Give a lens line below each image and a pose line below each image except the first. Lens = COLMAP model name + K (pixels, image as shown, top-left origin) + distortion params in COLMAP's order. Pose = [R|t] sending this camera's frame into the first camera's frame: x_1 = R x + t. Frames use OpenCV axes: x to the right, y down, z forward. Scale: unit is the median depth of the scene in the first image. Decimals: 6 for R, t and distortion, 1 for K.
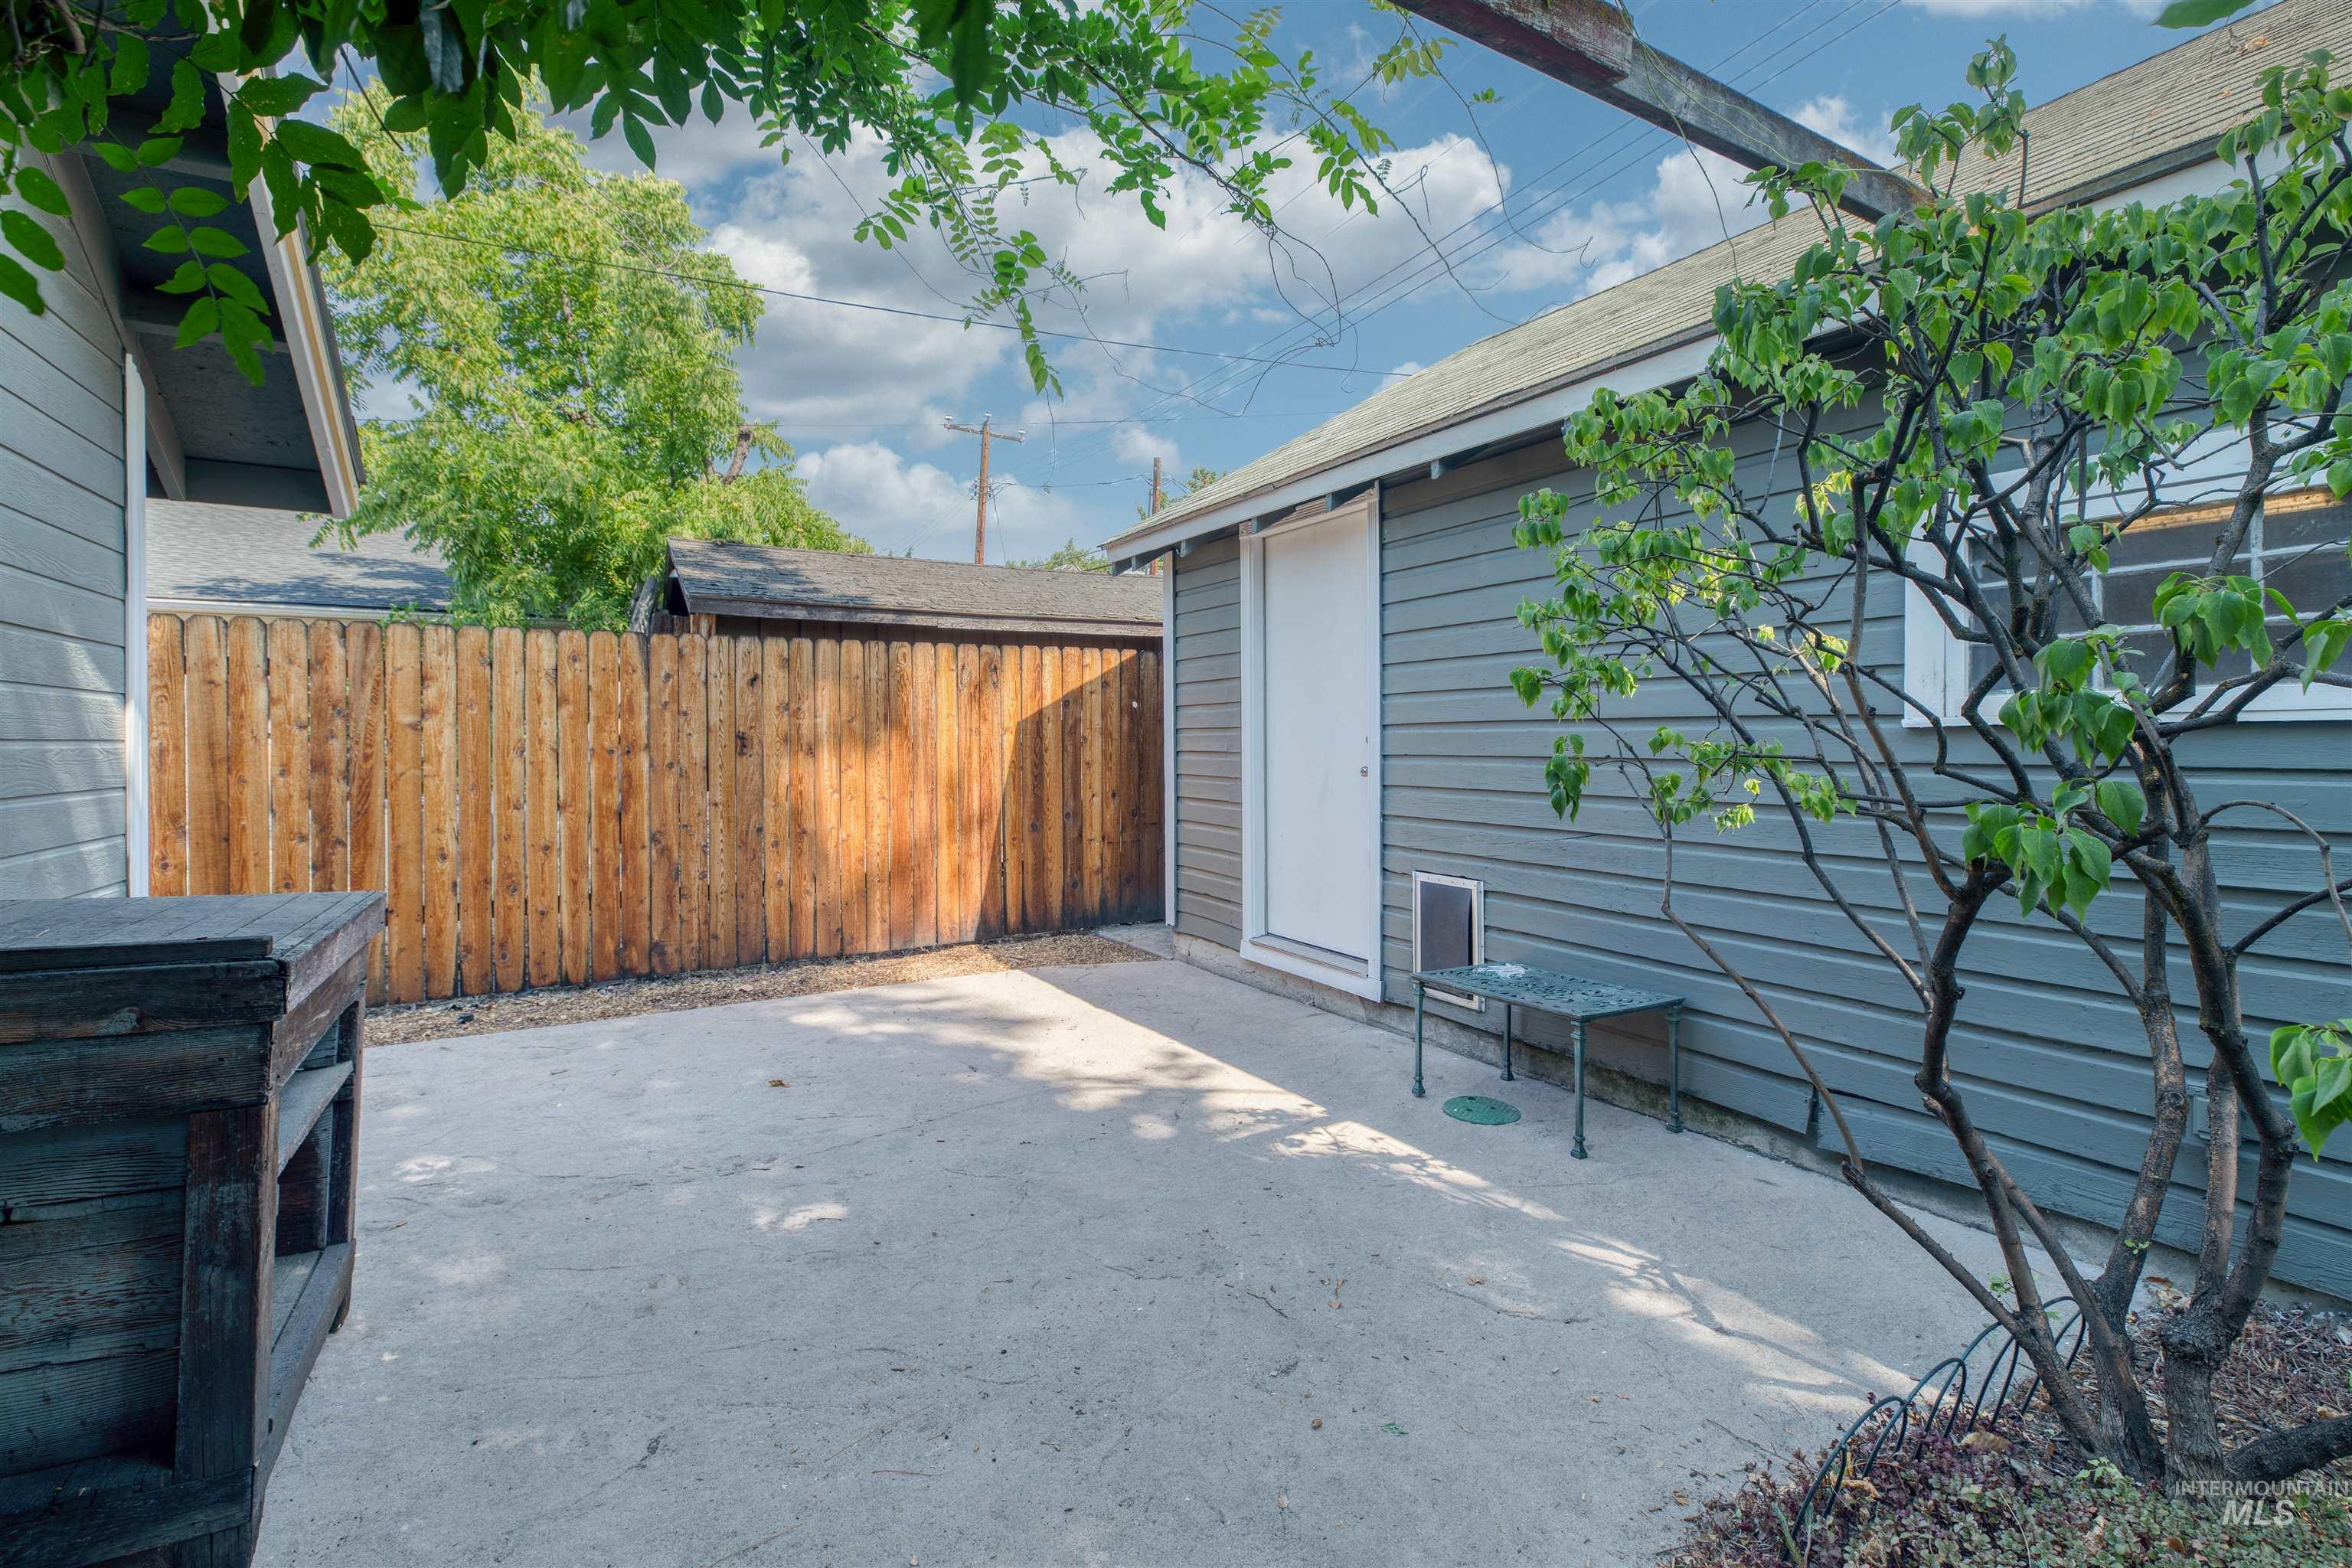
lens RADIAL K [[1056.0, 0, 1177.4], [0, 1056.0, 767.0], [0, 0, 1]] dist [0.003623, 0.000103]
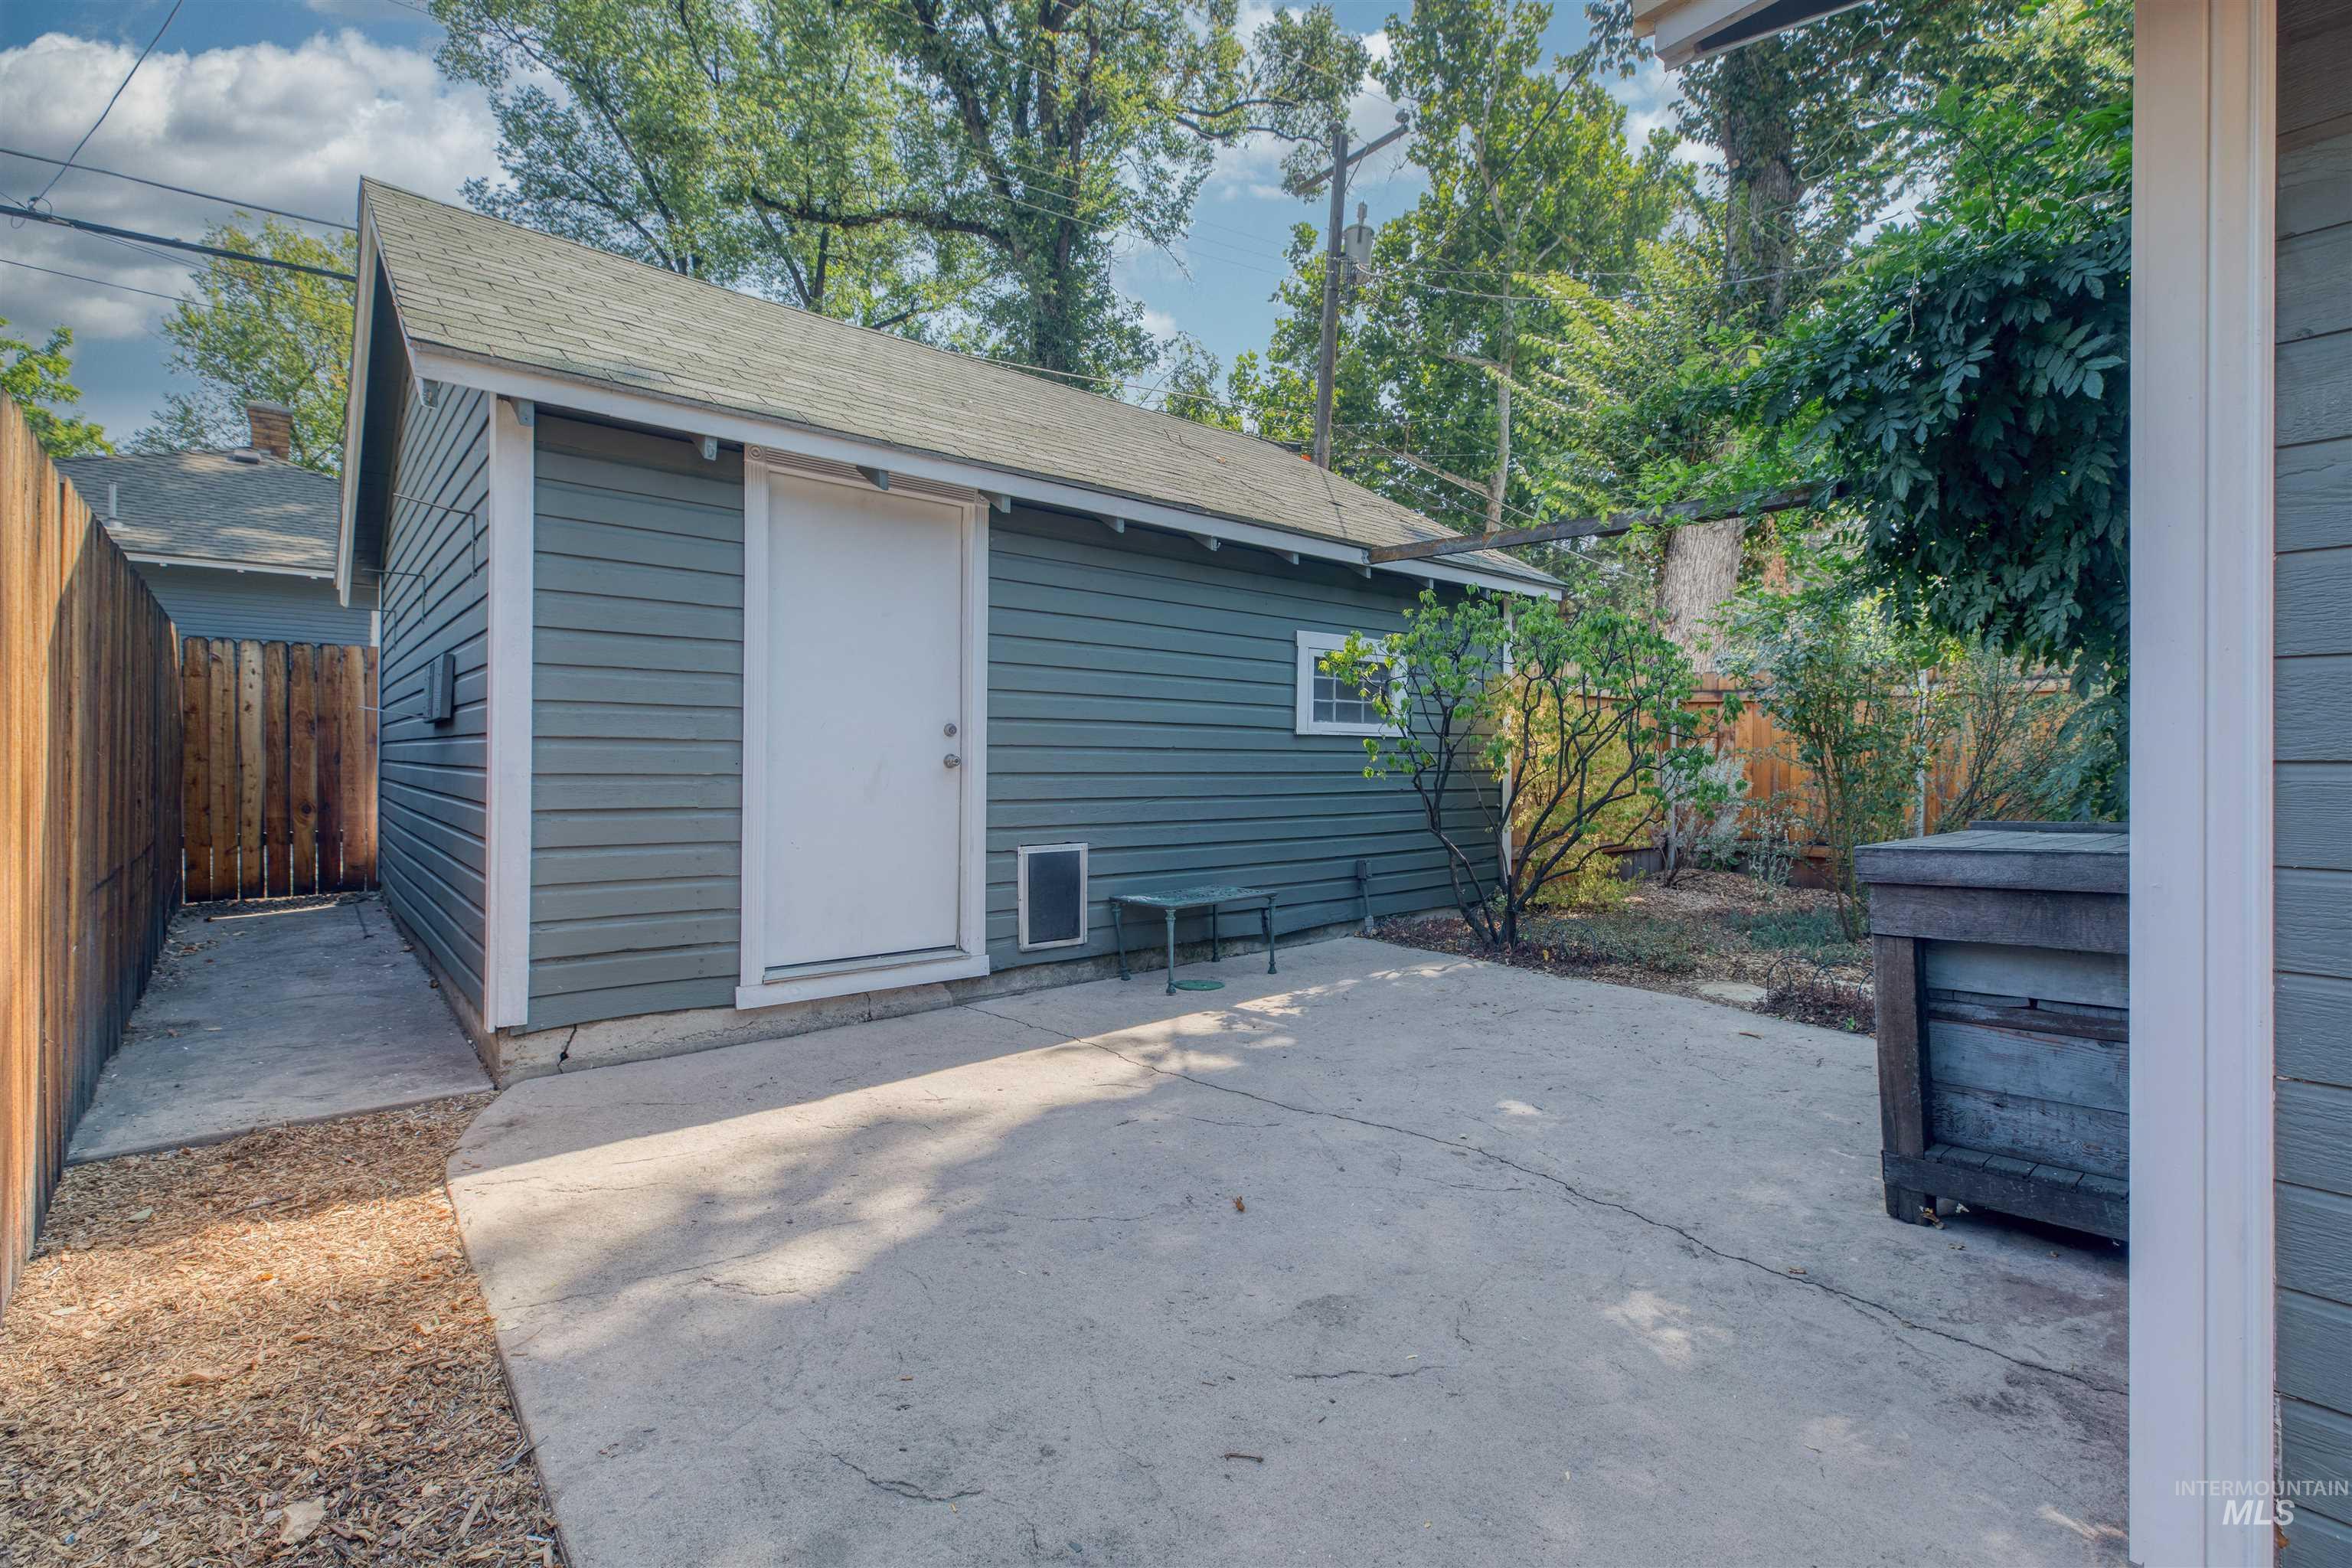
lens RADIAL K [[1076.0, 0, 1179.9], [0, 1076.0, 754.9], [0, 0, 1]] dist [0.012847, 0.000204]
pose [[-0.178154, 0.006229, 0.983983, -1.206508], [0.016538, 0.999858, -0.003335, 0.008303], [-0.983864, 0.015678, -0.178232, 1.309107]]
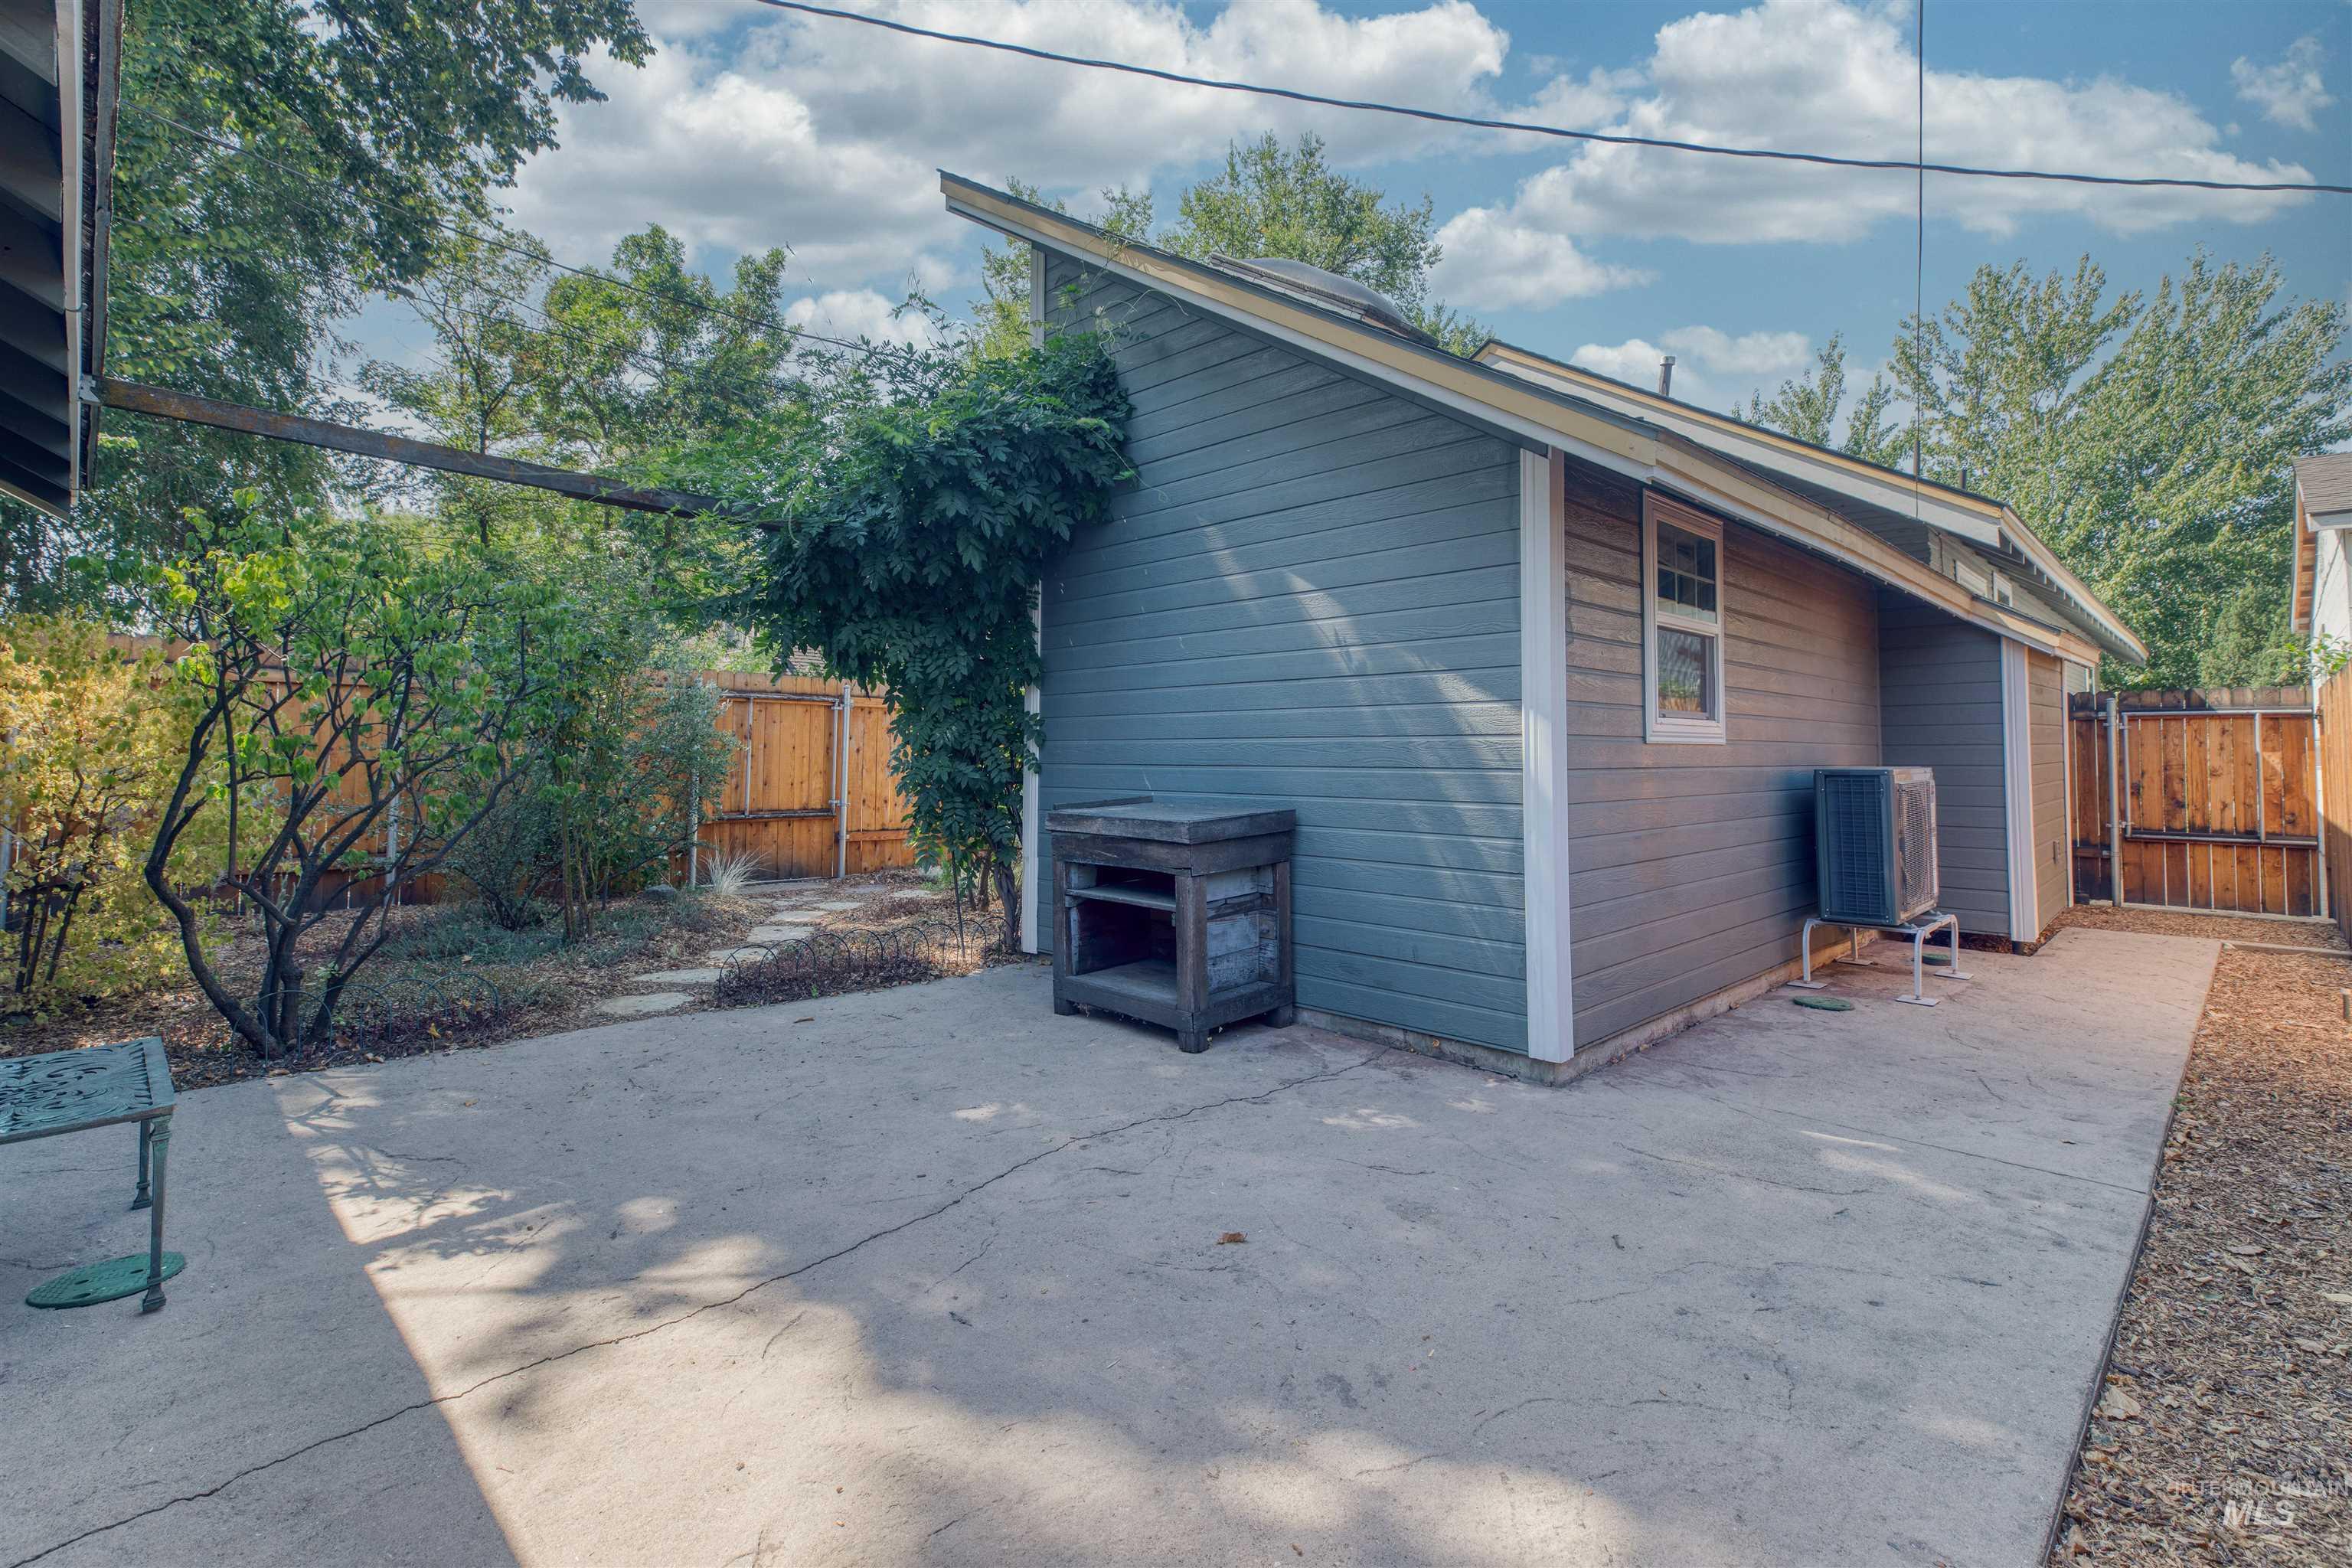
lens RADIAL K [[1076.0, 0, 1179.9], [0, 1076.0, 754.9], [0, 0, 1]] dist [0.012847, 0.000204]
pose [[-0.964078, -0.000321, -0.265617, -0.183105], [-0.005343, 0.999820, 0.018181, -0.019721], [0.265564, 0.018947, -0.963907, 1.854831]]
